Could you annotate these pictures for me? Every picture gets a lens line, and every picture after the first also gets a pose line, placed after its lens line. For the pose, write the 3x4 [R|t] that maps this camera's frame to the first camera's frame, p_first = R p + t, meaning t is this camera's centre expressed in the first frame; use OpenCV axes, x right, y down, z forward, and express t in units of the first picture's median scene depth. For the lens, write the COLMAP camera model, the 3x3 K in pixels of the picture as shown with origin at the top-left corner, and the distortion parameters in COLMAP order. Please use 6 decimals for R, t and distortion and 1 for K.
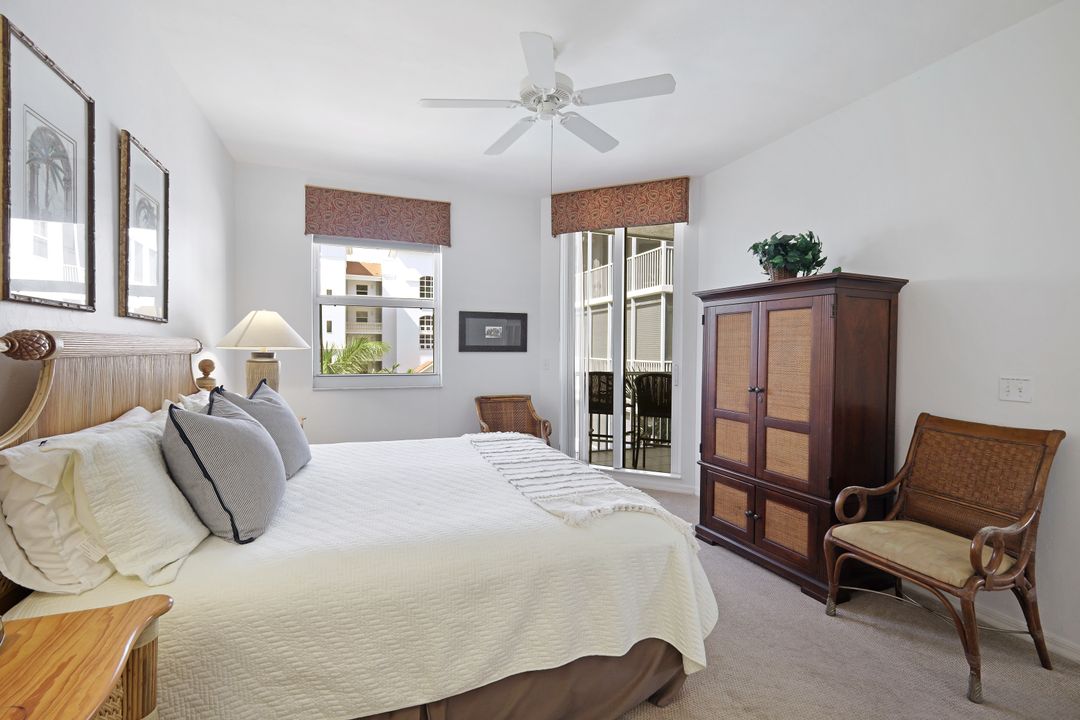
lens RADIAL K [[483.3, 0, 535.7], [0, 483.3, 354.7], [0, 0, 1]] dist [0.000847, -0.000621]
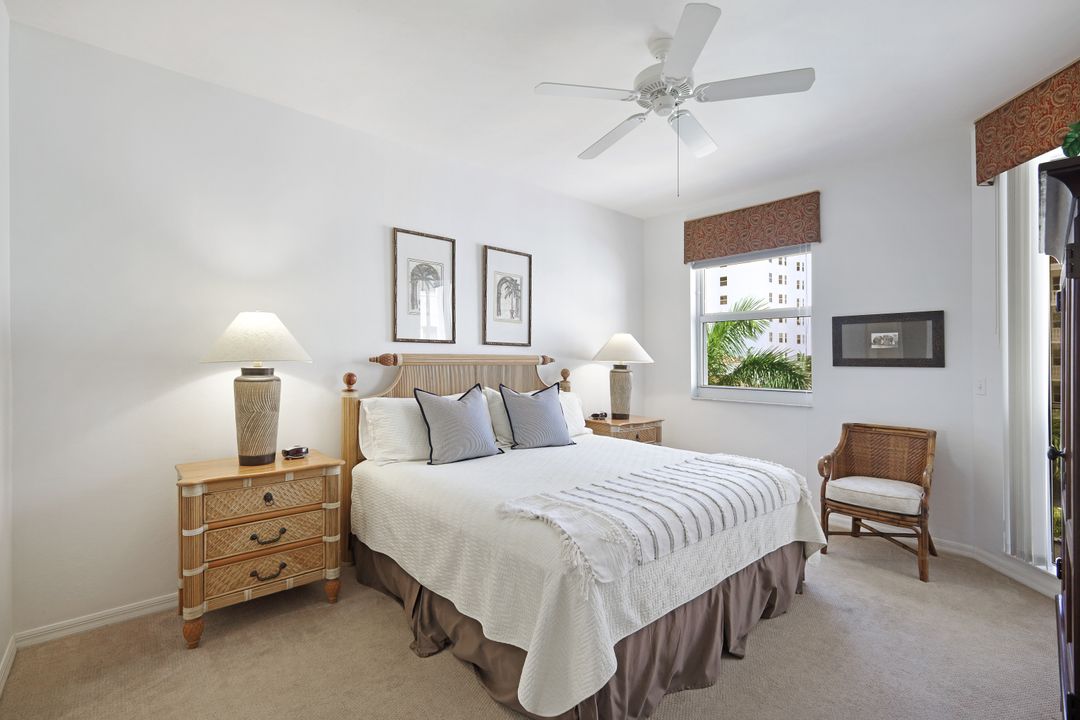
lens RADIAL K [[483.3, 0, 545.6], [0, 483.3, 358.7], [0, 0, 1]] dist [0.000847, -0.000621]
pose [[0.350854, -0.006826, -0.936405, 0.433102], [-0.014473, 0.999814, -0.012711, -0.001201], [0.936318, 0.018012, 0.350690, 0.249202]]
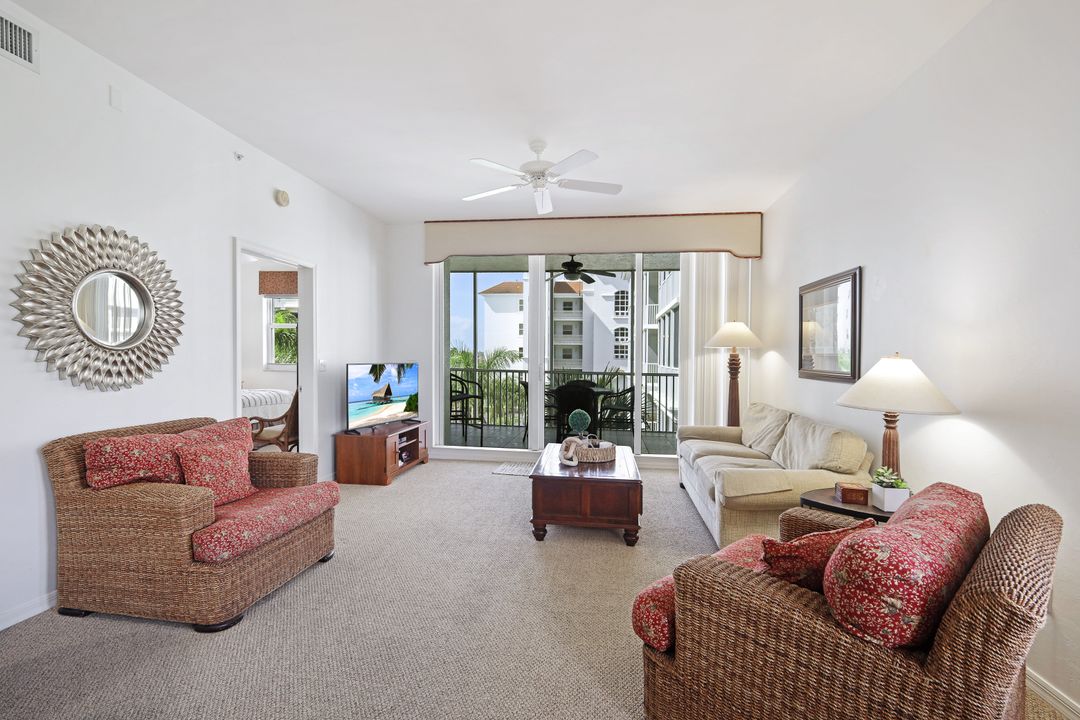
lens RADIAL K [[483.3, 0, 530.9], [0, 483.3, 360.6], [0, 0, 1]] dist [0.000847, -0.000621]
pose [[0.869144, 0.007783, -0.494498, 1.373878], [-0.013552, 0.999876, -0.008081, 0.030128], [0.494374, 0.013725, 0.869141, -0.192571]]
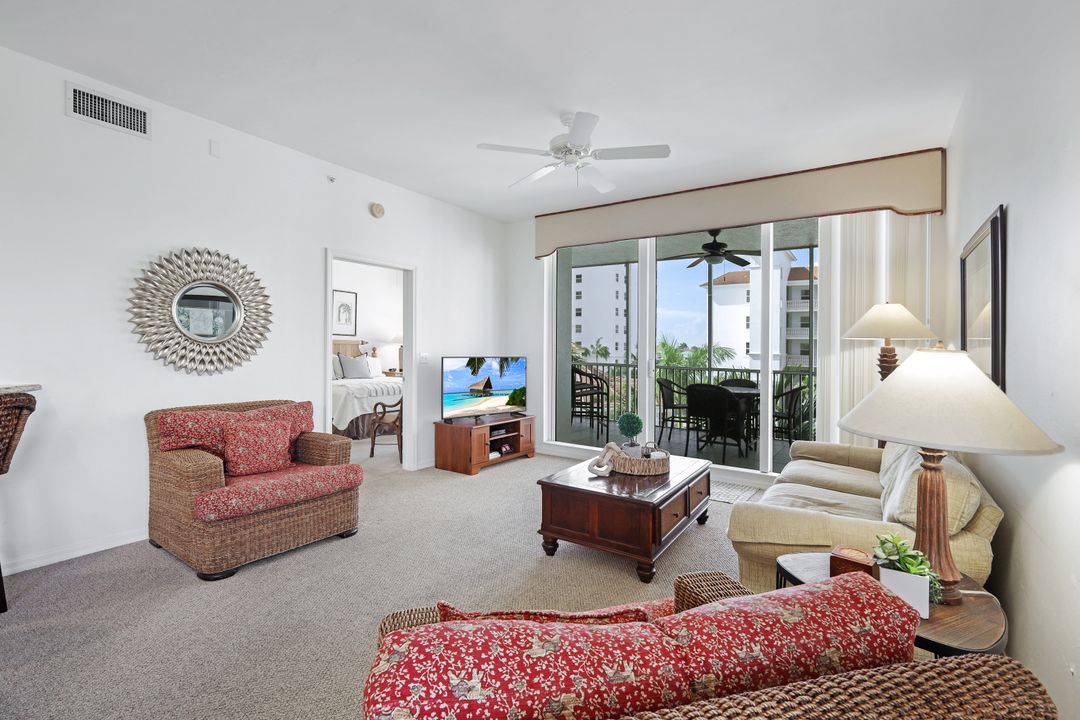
lens RADIAL K [[483.3, 0, 544.6], [0, 483.3, 346.8], [0, 0, 1]] dist [0.000847, -0.000621]
pose [[0.573152, -0.002895, -0.819444, 1.555620], [-0.022662, 0.999555, -0.019382, 0.027301], [0.819135, 0.029679, 0.572832, 0.058809]]
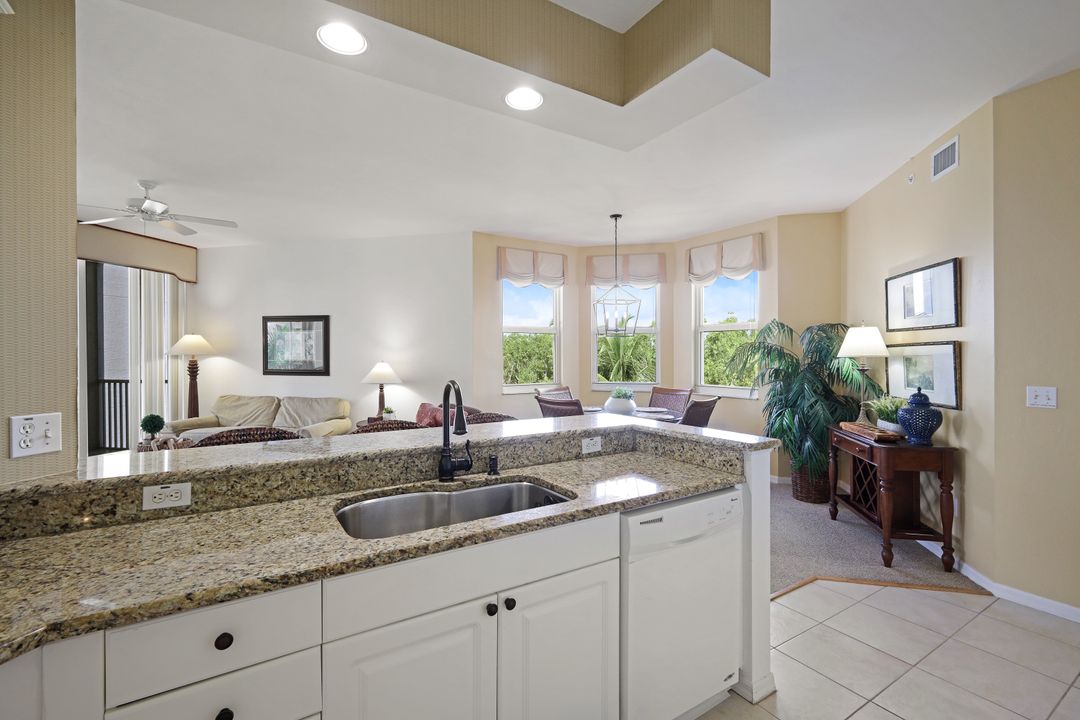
lens RADIAL K [[483.3, 0, 548.0], [0, 483.3, 356.6], [0, 0, 1]] dist [0.000847, -0.000621]
pose [[0.550798, -0.014241, 0.834517, 0.657671], [0.019930, 0.999794, 0.003907, 0.005977], [-0.834400, 0.014479, 0.550968, -0.610970]]
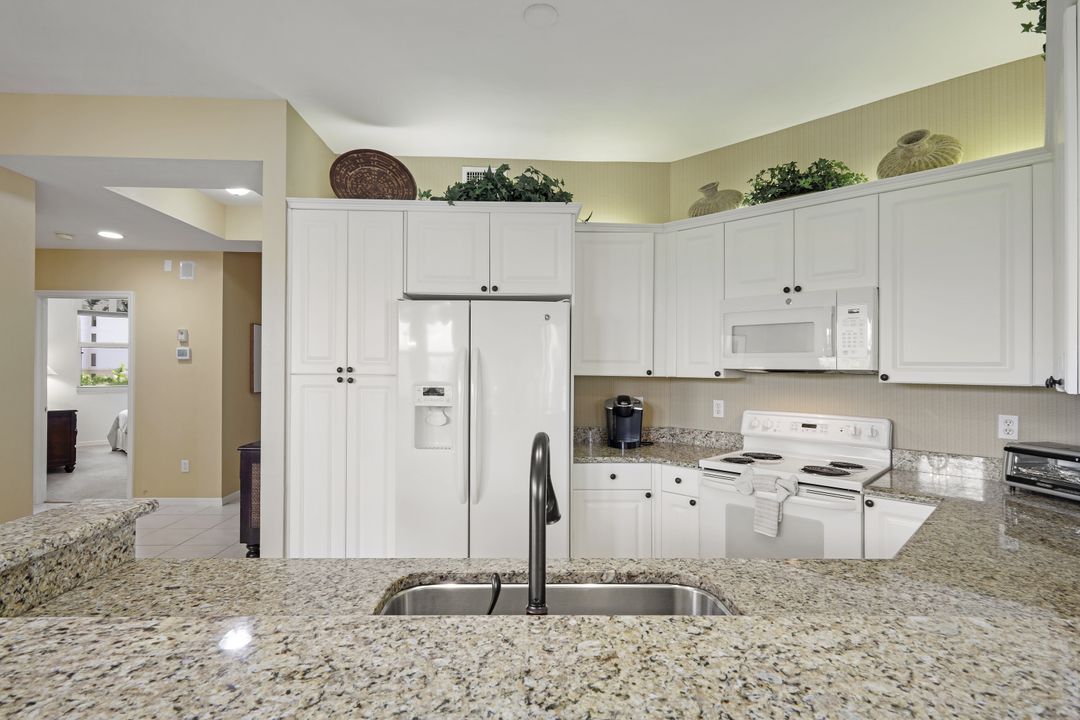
lens RADIAL K [[517.9, 0, 533.4], [0, 517.9, 375.3], [0, 0, 1]] dist [-0.004949, 0.000242]
pose [[-0.901548, -0.018367, -0.432290, 1.021555], [-0.029050, 0.999414, 0.018119, 0.001051], [0.431704, 0.028893, -0.901553, -0.169739]]
